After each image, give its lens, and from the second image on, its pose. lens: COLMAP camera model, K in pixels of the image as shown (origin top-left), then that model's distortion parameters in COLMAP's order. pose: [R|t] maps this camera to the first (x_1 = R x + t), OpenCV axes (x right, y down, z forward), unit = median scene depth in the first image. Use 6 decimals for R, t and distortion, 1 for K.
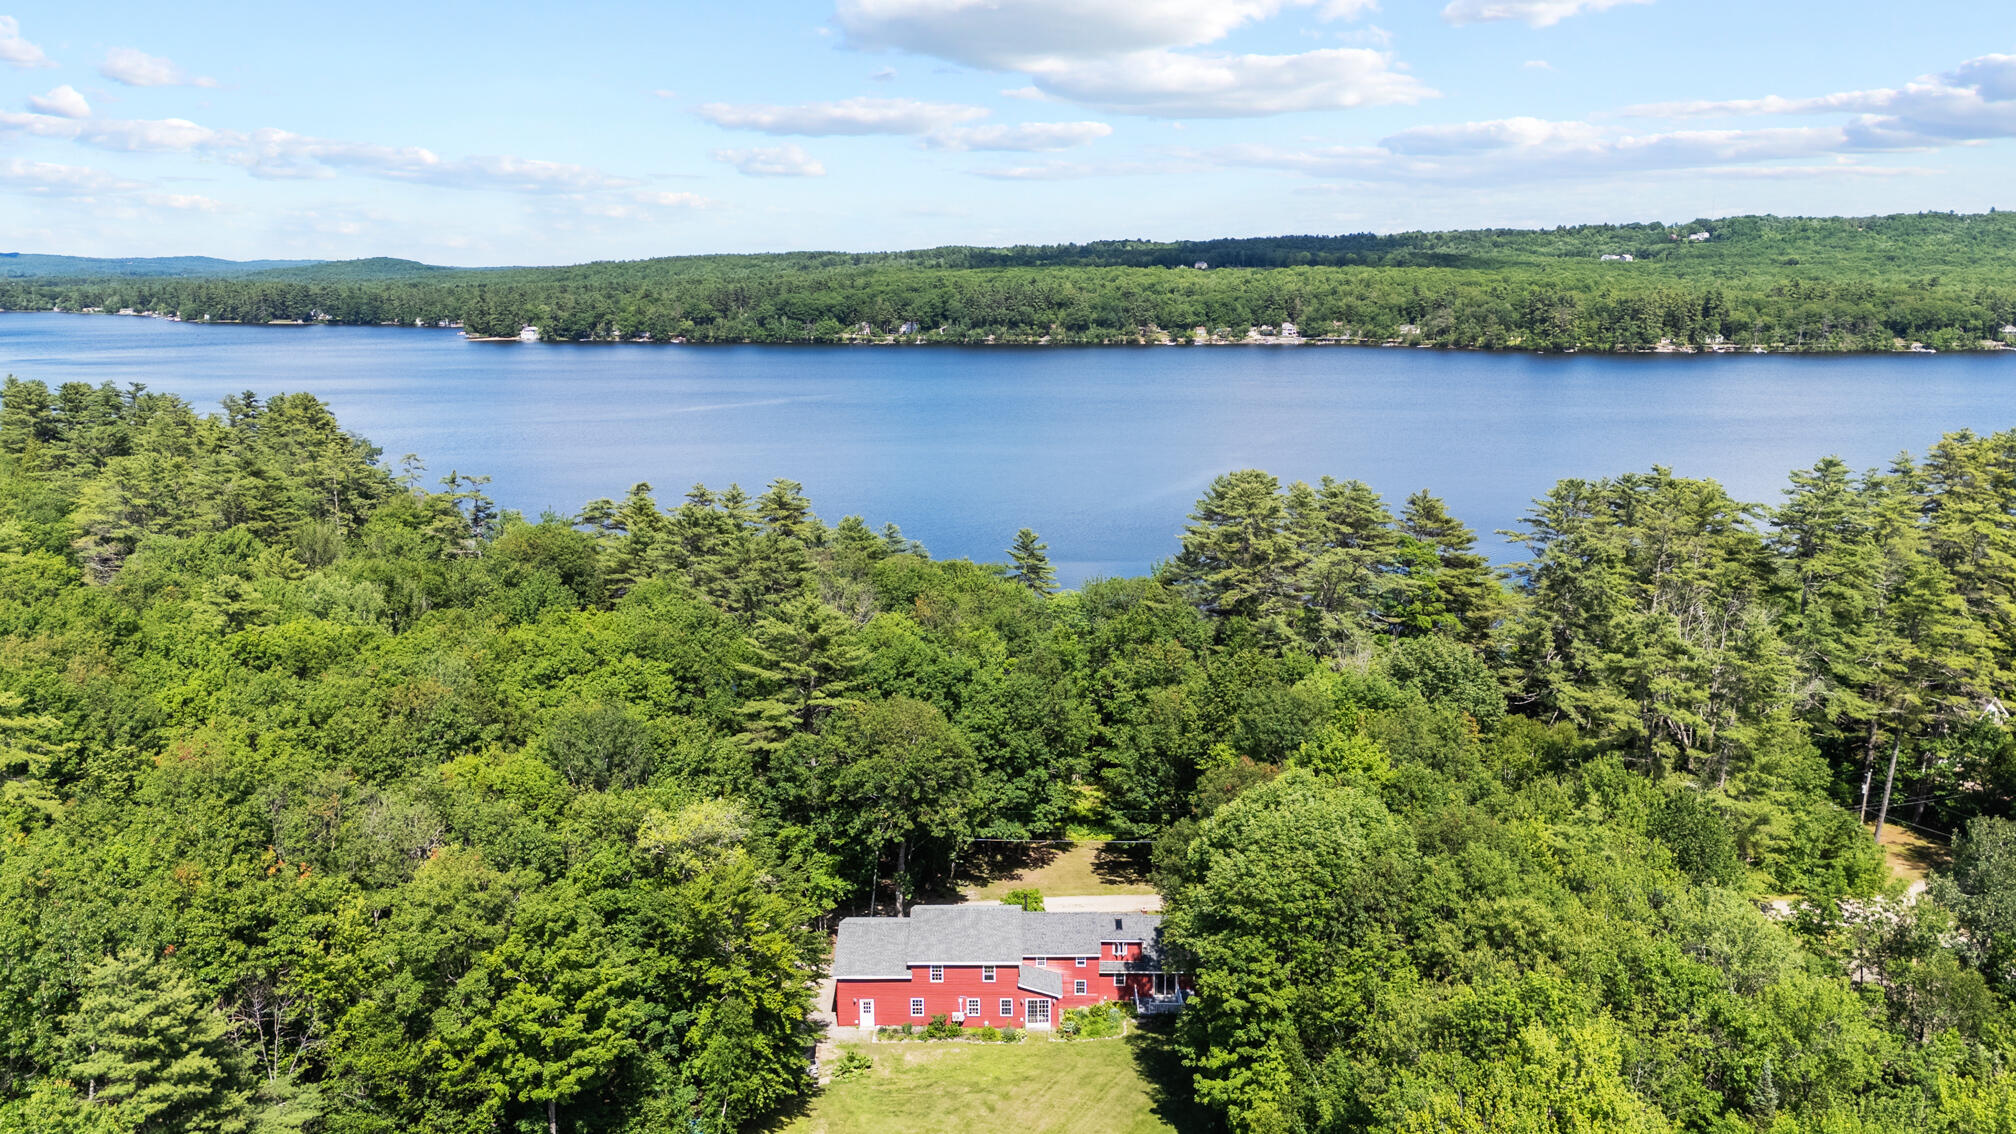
lens RADIAL K [[1478.7, 0, 1008.0], [0, 1478.7, 567.0], [0, 0, 1]] dist [0.104628, -0.123897]
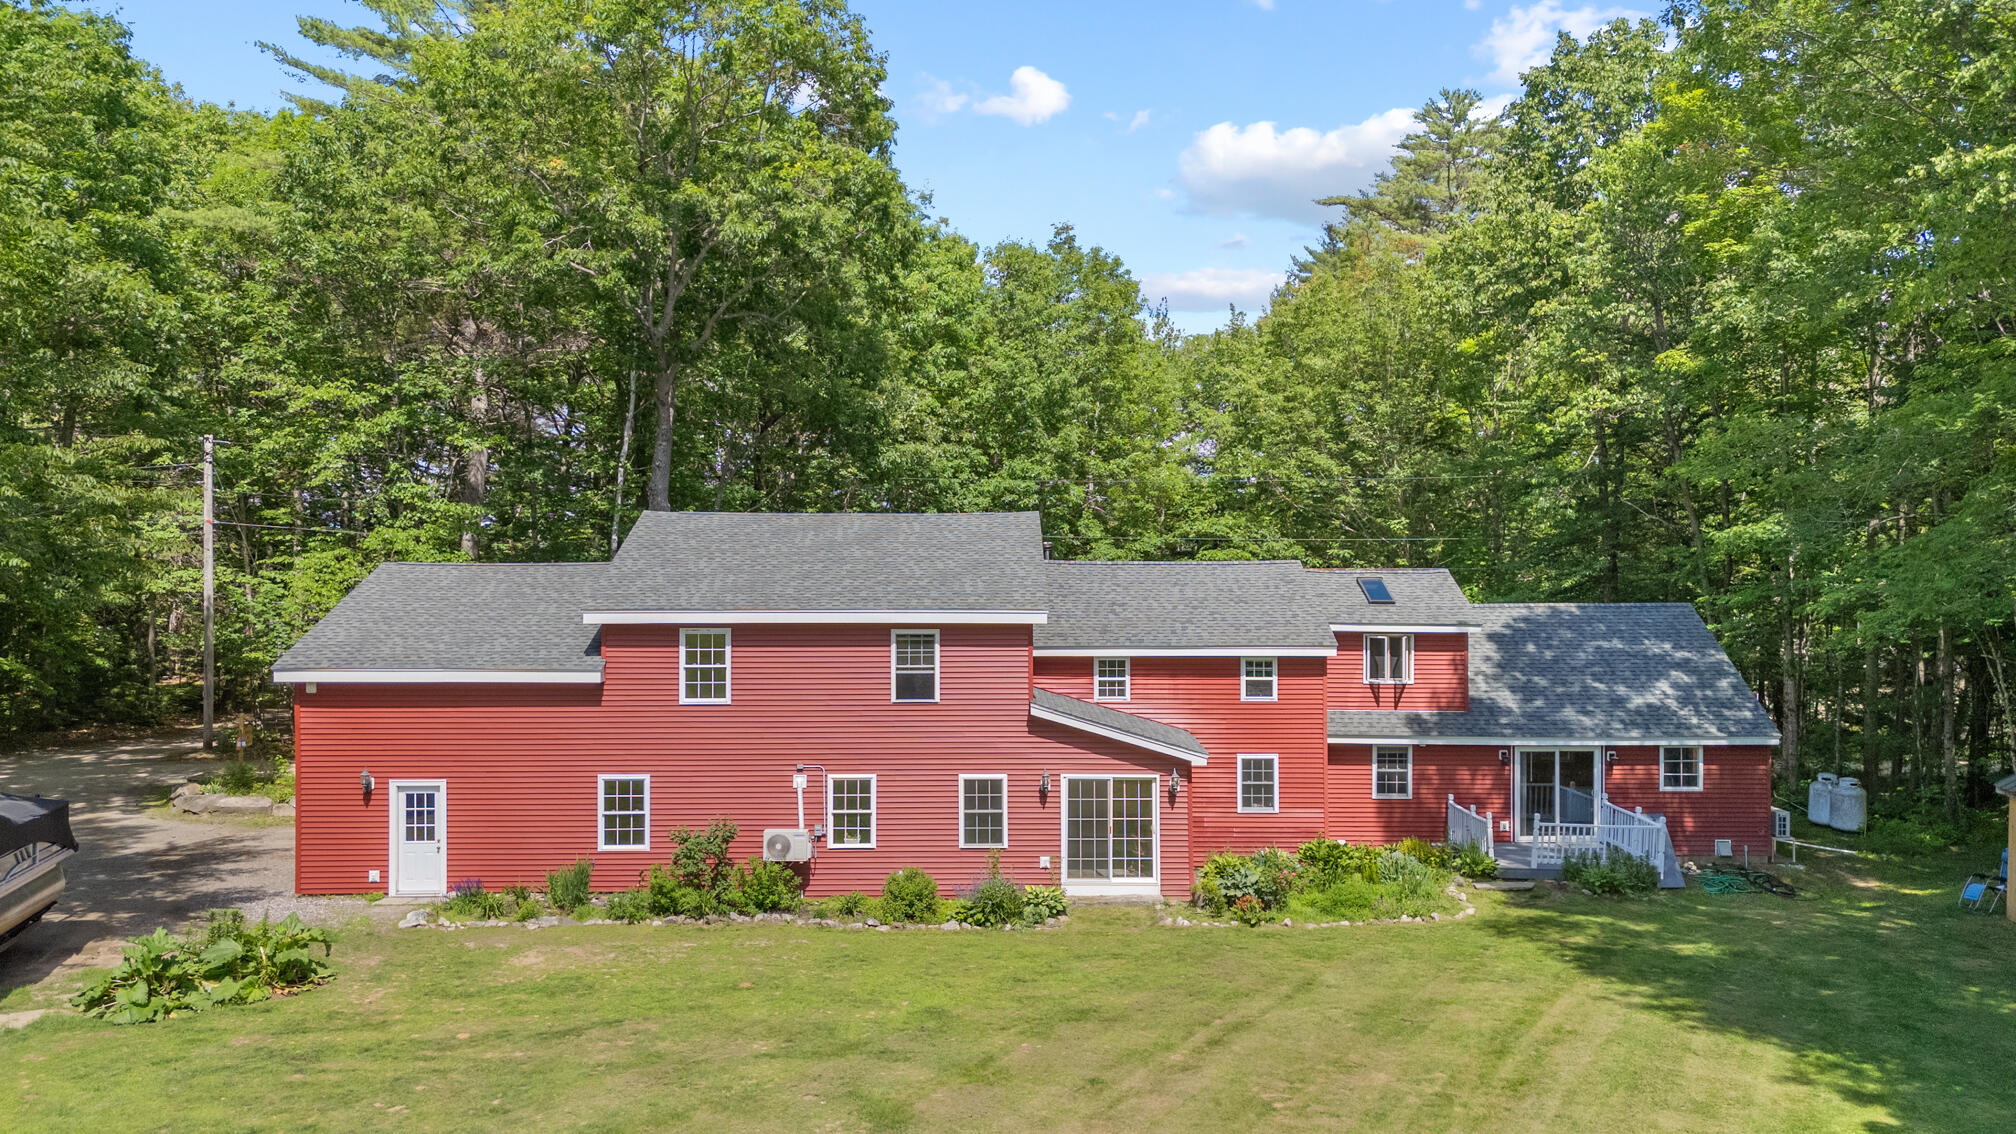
lens RADIAL K [[1478.7, 0, 1008.0], [0, 1478.7, 567.0], [0, 0, 1]] dist [0.104628, -0.123897]
pose [[0.999918, 0.004205, 0.012062, -0.000132], [-0.001888, 0.982541, -0.186037, 0.273347], [-0.012633, 0.185999, 0.982469, 0.678080]]
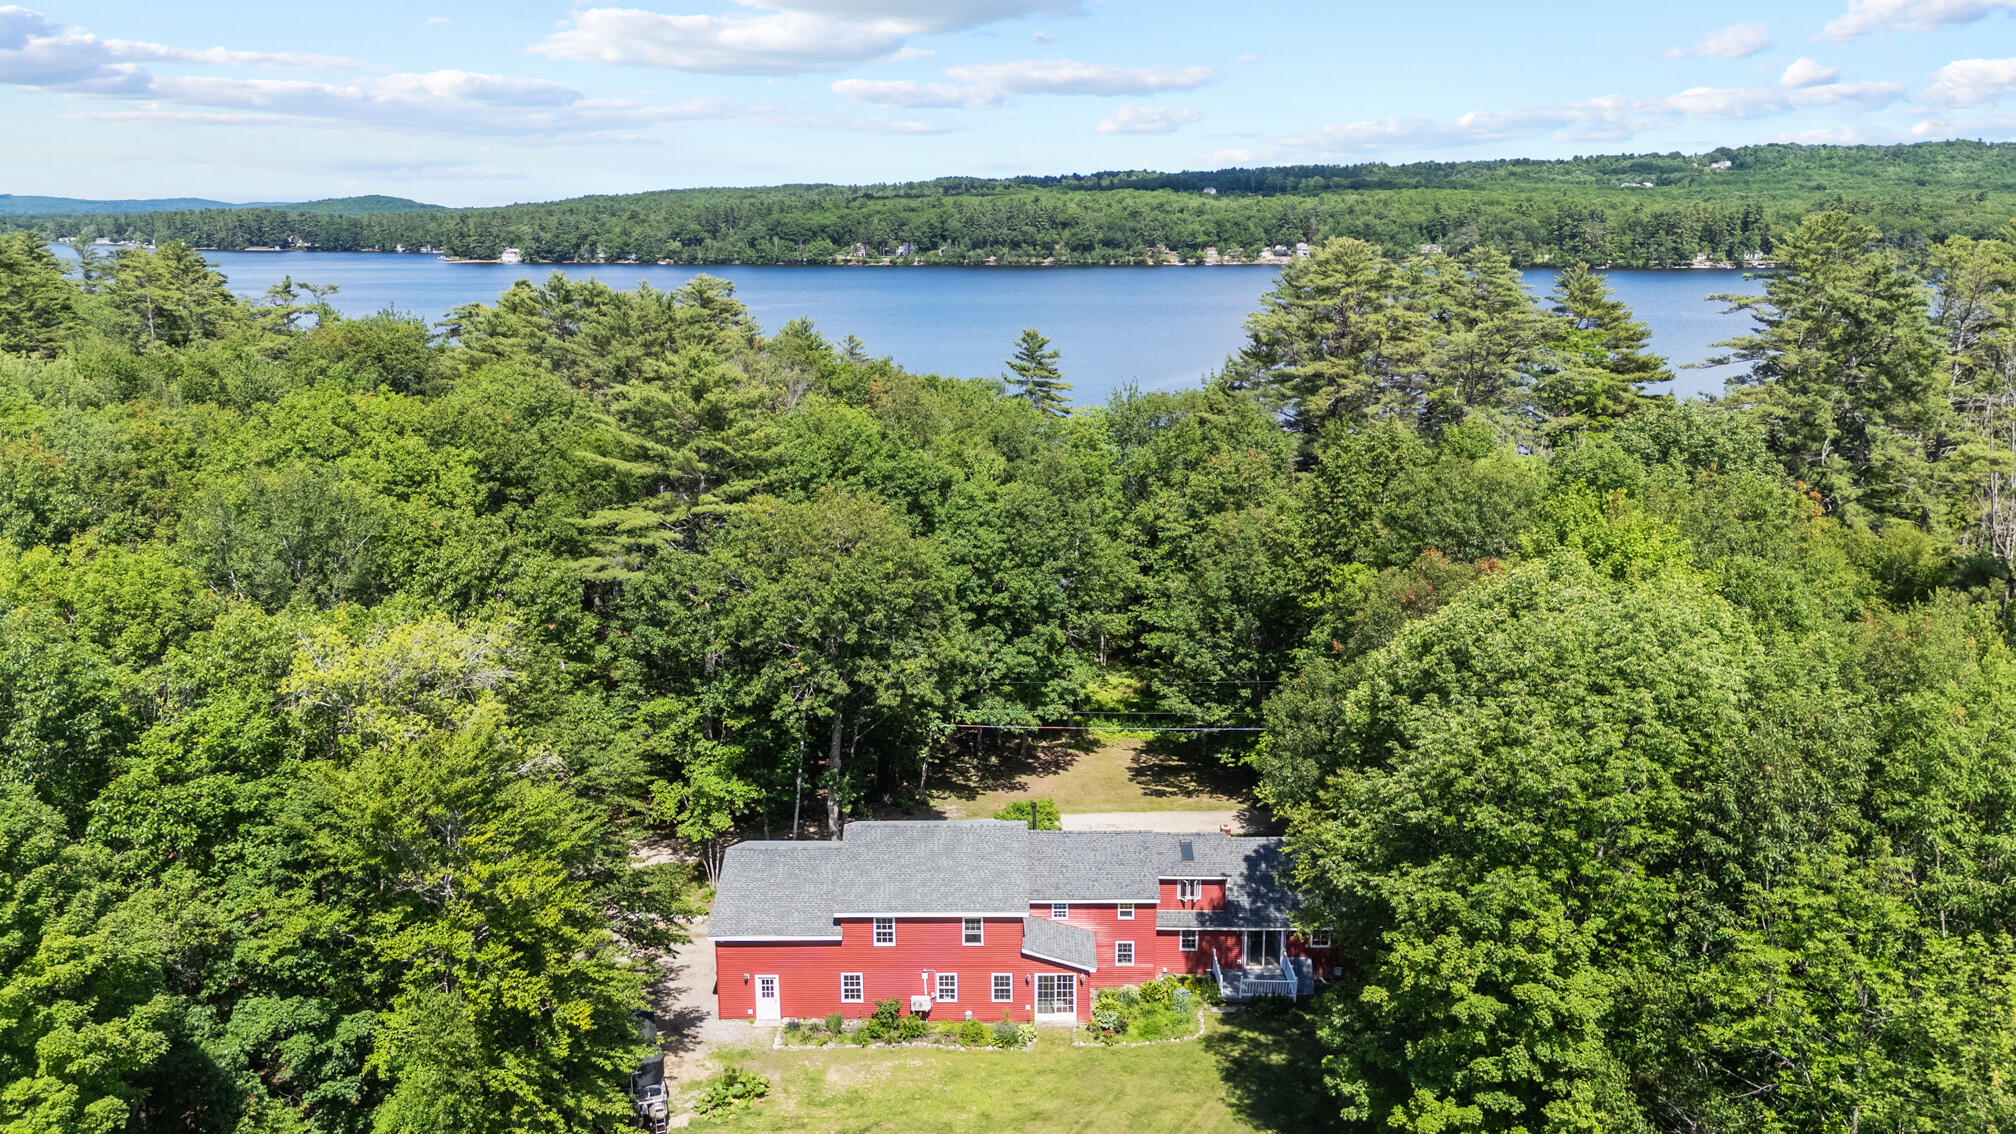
lens RADIAL K [[1478.7, 0, 1008.0], [0, 1478.7, 567.0], [0, 0, 1]] dist [0.104628, -0.123897]
pose [[0.999999, -0.000380, -0.001519, 0.002011], [0.000435, 0.999339, 0.036362, 0.096042], [0.001504, -0.036363, 0.999338, 0.373398]]
